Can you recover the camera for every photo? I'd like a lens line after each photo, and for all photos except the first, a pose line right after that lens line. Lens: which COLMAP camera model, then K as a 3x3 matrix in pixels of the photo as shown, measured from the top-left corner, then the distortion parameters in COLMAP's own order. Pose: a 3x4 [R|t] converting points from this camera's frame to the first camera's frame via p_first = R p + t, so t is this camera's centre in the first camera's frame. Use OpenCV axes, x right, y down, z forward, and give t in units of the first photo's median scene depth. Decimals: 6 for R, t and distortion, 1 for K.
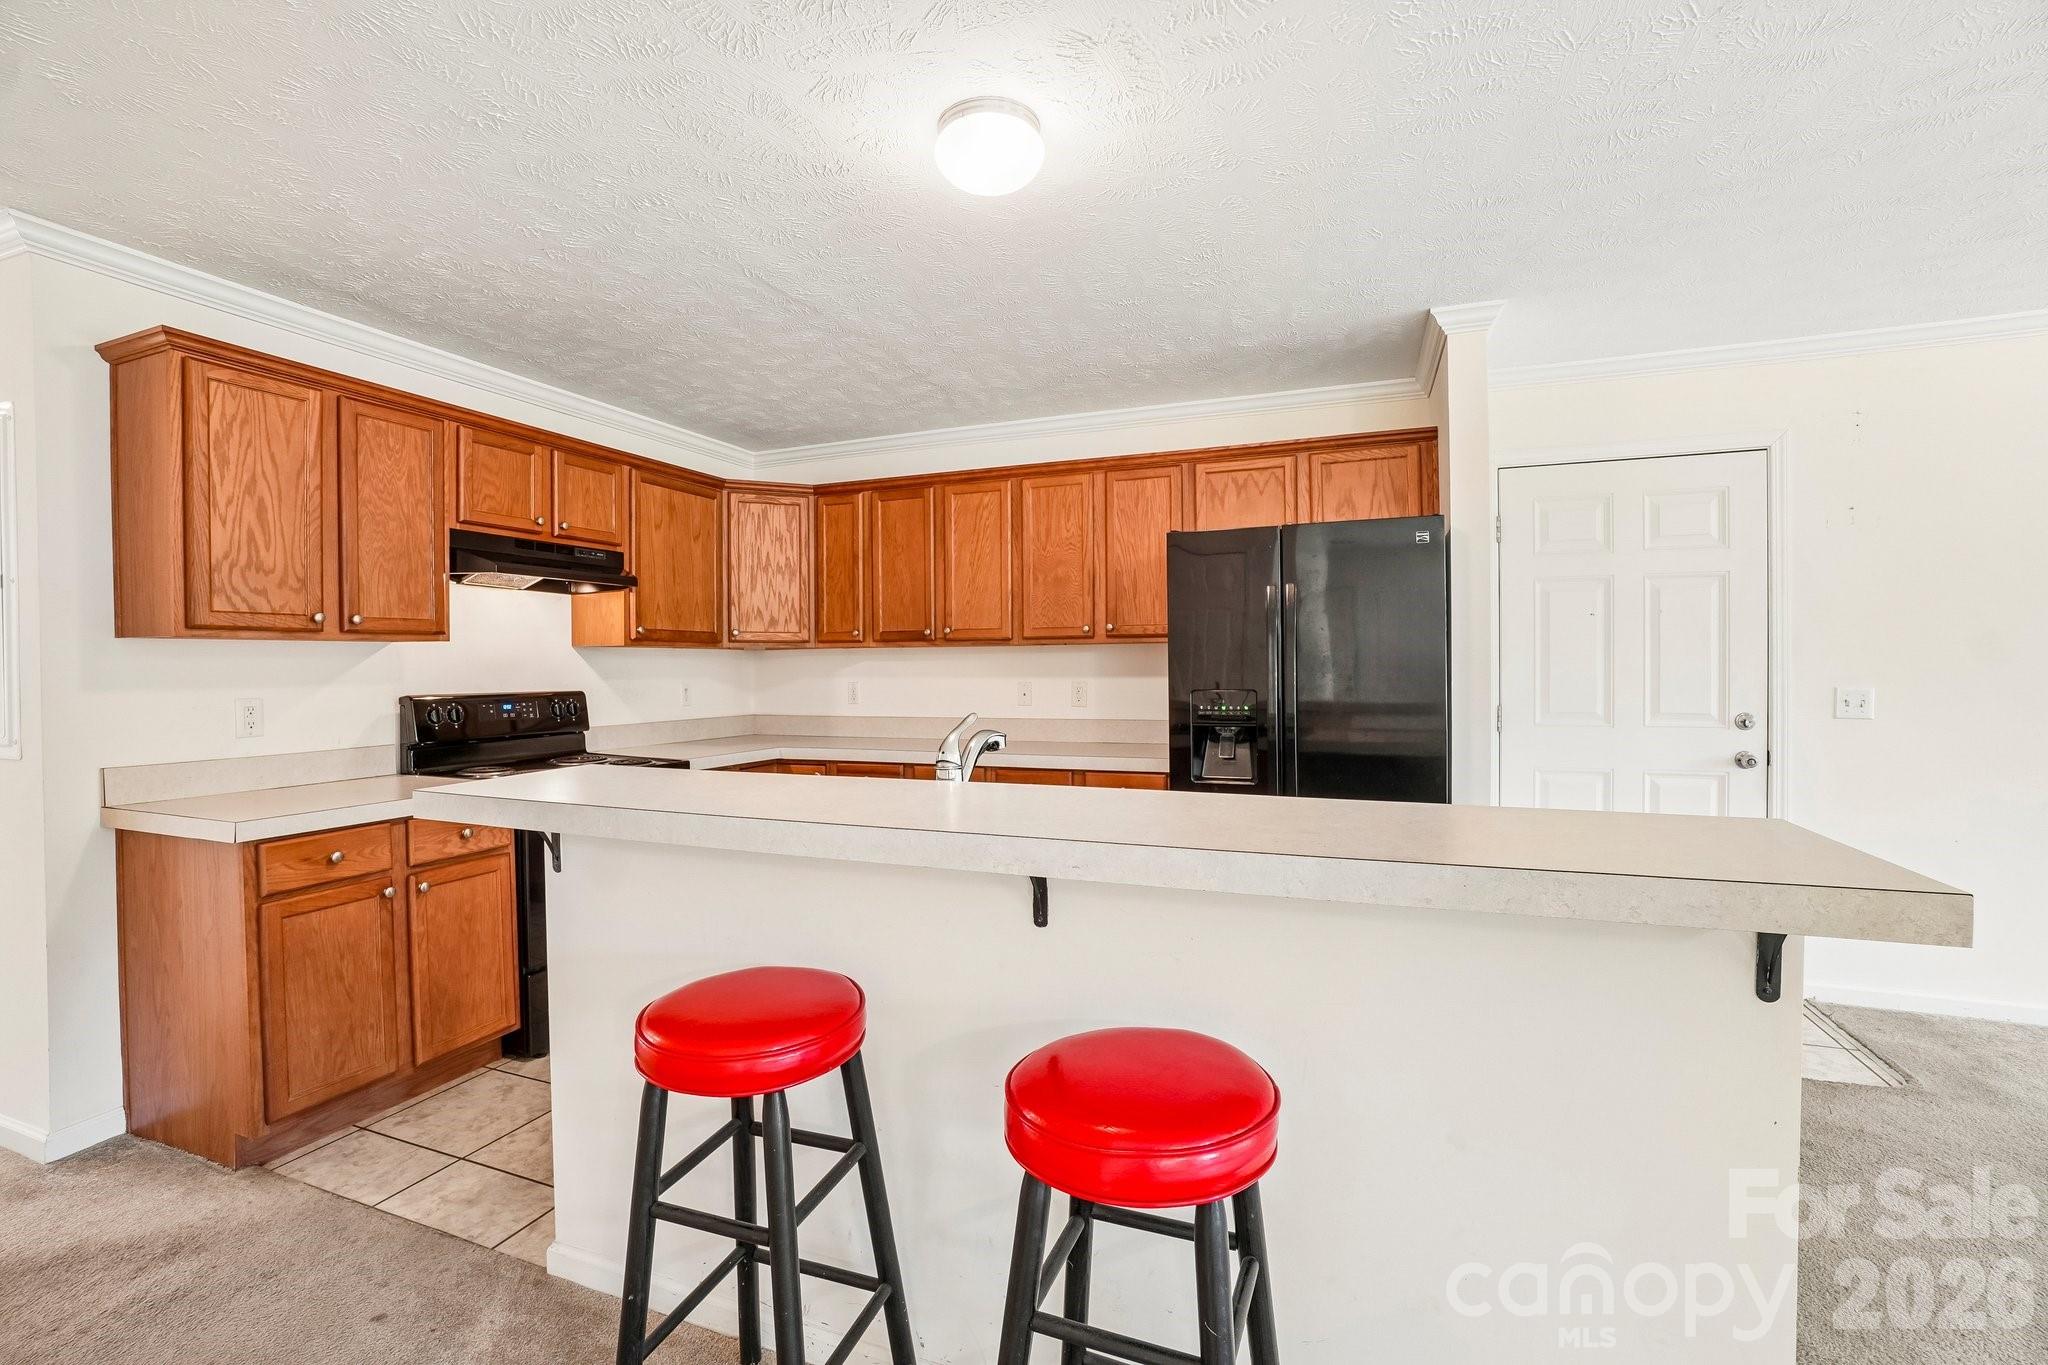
lens RADIAL K [[926.6, 0, 1024.0], [0, 926.6, 682.5], [0, 0, 1]] dist [-0.003194, -0.000070]
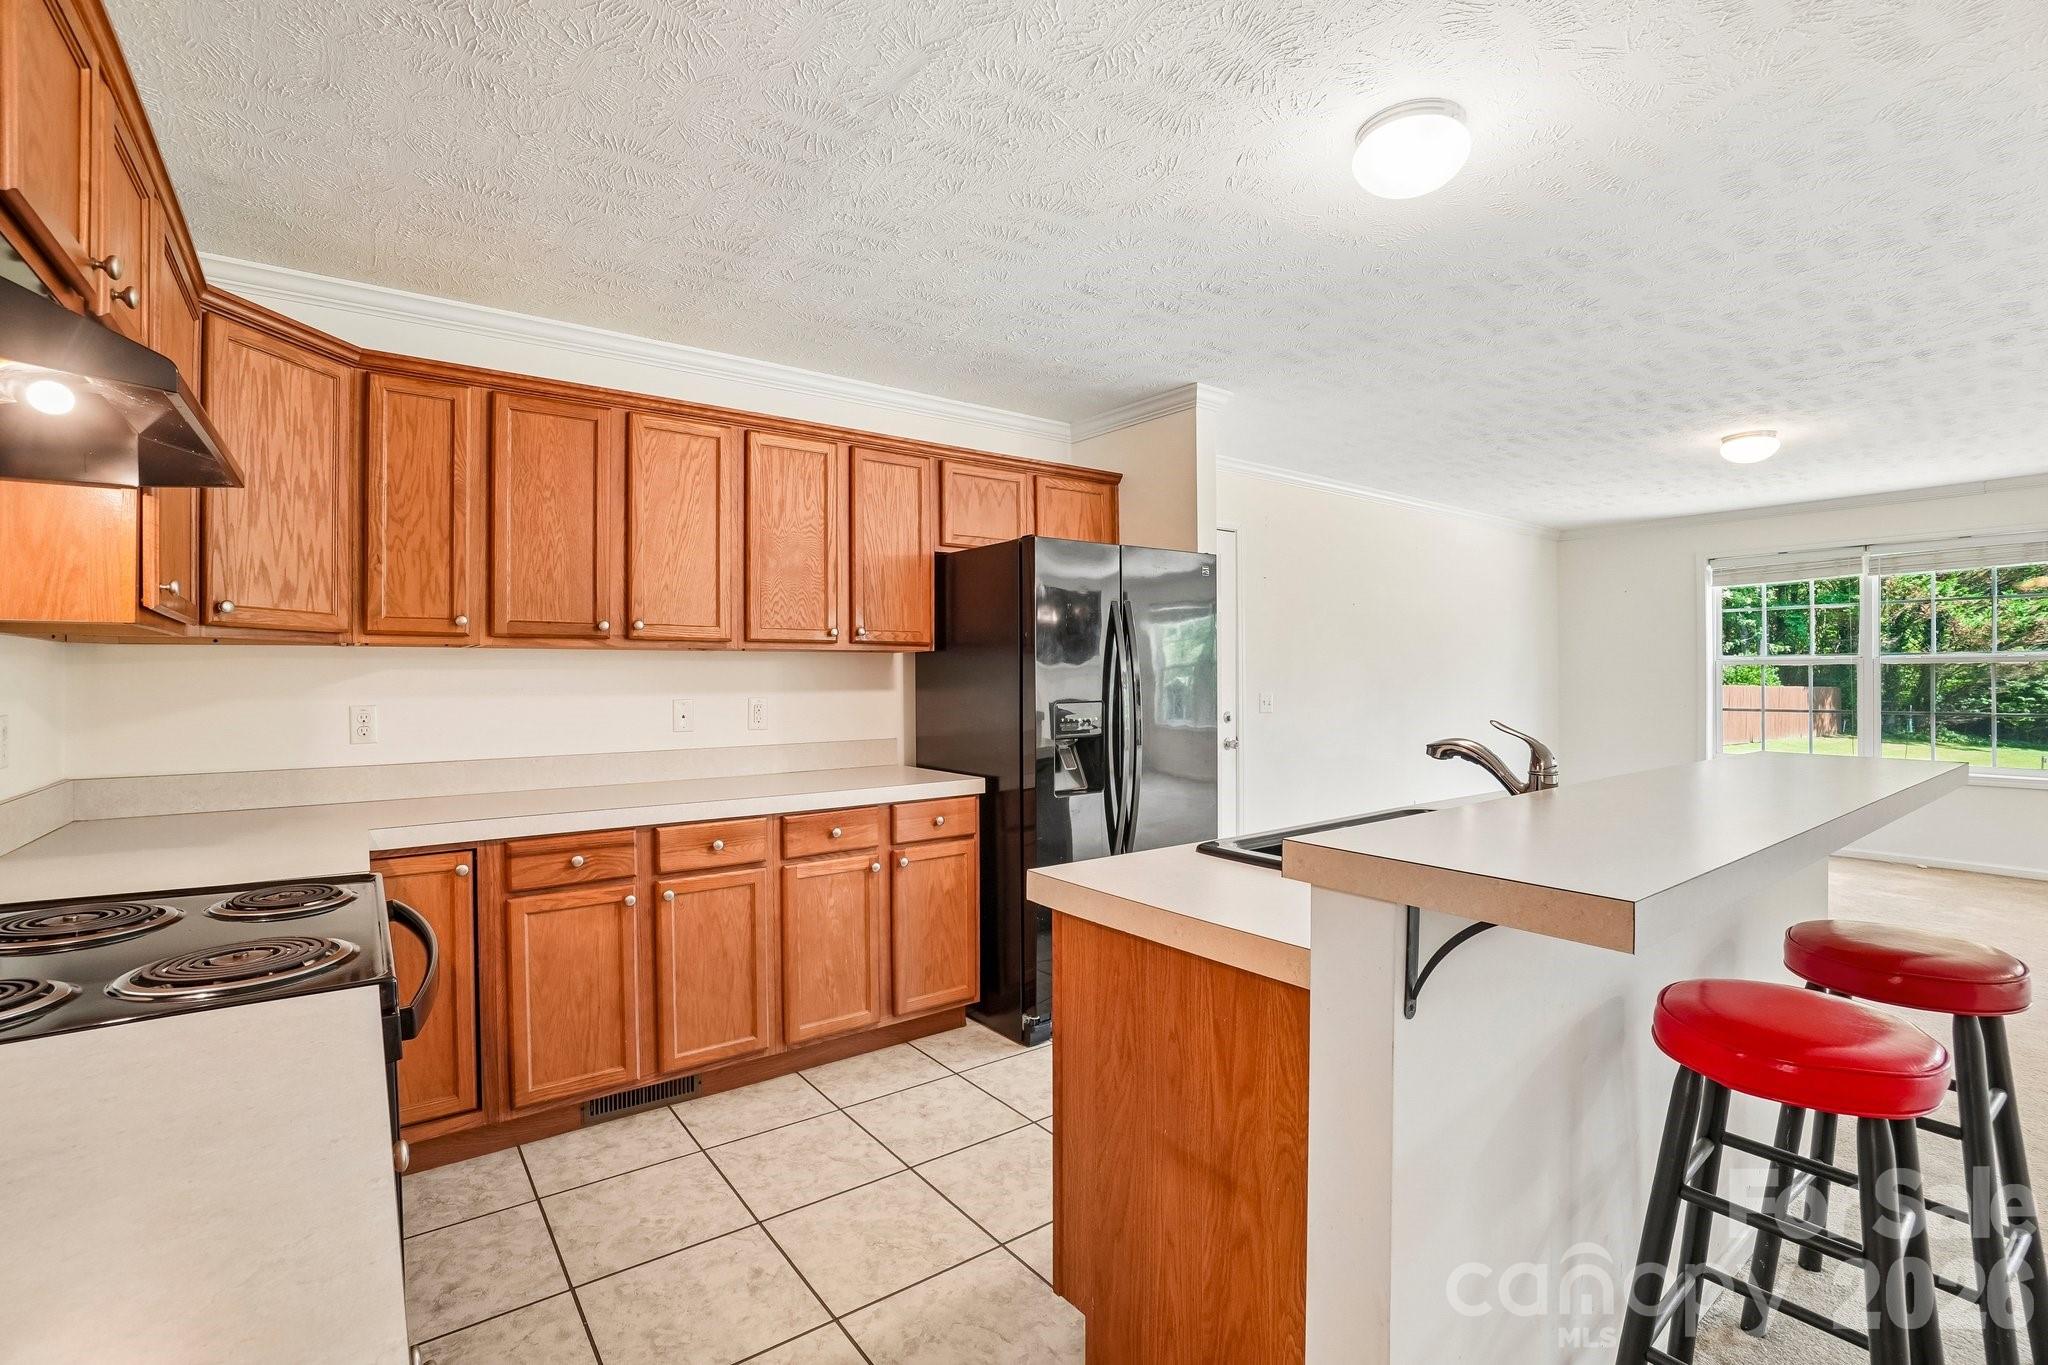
lens RADIAL K [[926.6, 0, 1024.0], [0, 926.6, 682.5], [0, 0, 1]] dist [-0.003194, -0.000070]
pose [[0.536789, -0.001050, 0.843716, -0.489205], [0.014546, 0.999862, -0.008010, -0.004198], [-0.843591, 0.016572, 0.536731, 0.383367]]
